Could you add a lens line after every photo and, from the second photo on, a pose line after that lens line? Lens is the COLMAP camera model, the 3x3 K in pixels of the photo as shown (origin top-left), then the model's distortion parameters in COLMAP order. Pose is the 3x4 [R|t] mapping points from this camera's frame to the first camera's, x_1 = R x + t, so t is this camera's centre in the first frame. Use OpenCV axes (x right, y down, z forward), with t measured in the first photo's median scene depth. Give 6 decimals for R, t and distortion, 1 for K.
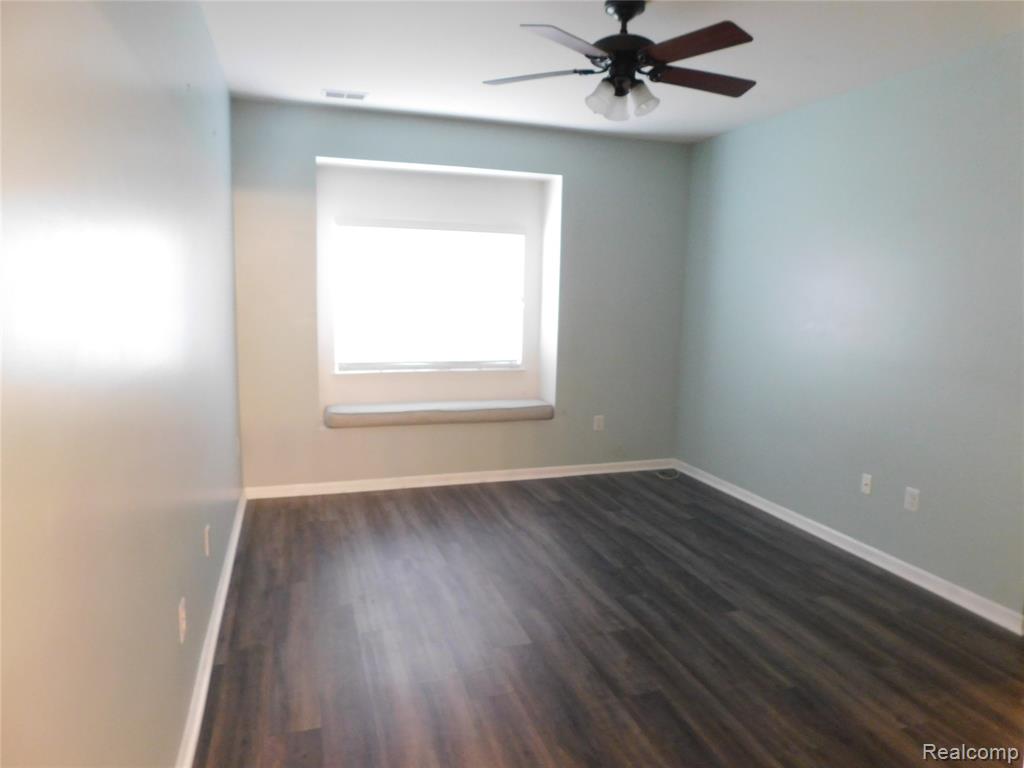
lens RADIAL K [[673.4, 0, 512.1], [0, 673.4, 386.1], [0, 0, 1]] dist [-0.072994, 0.055058]
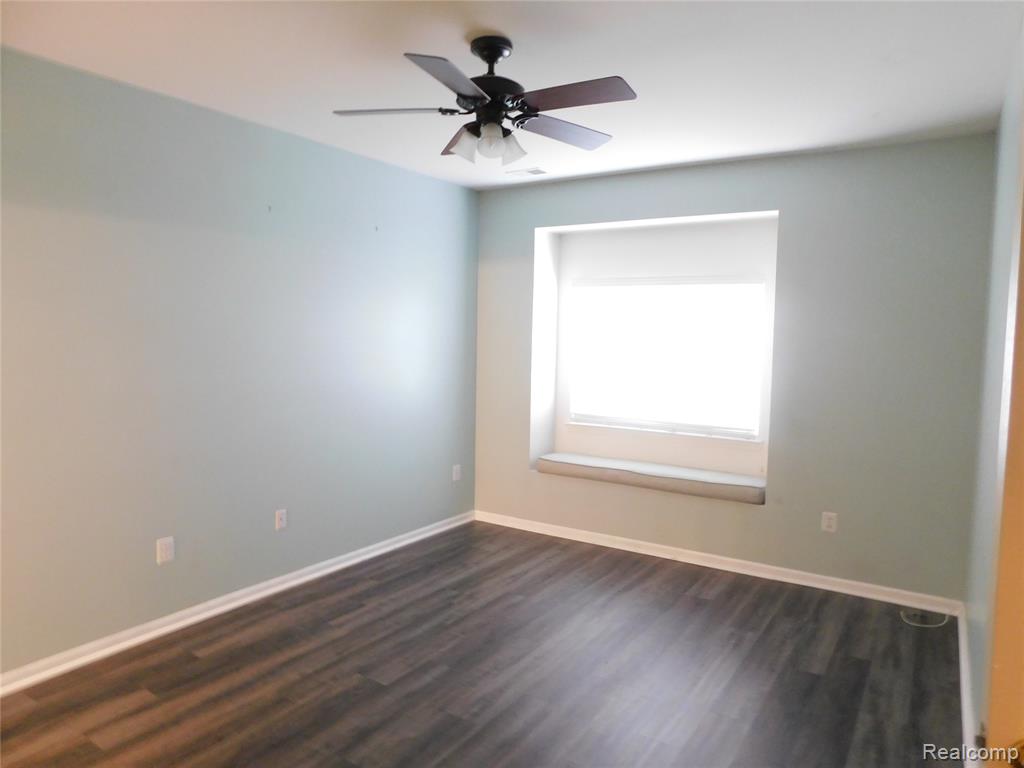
lens RADIAL K [[673.4, 0, 511.2], [0, 673.4, 381.0], [0, 0, 1]] dist [-0.072994, 0.055058]
pose [[0.626826, 0.051286, -0.777470, 0.512540], [-0.114780, 0.993023, -0.027035, -0.045881], [0.770659, 0.106184, 0.628339, 0.246025]]
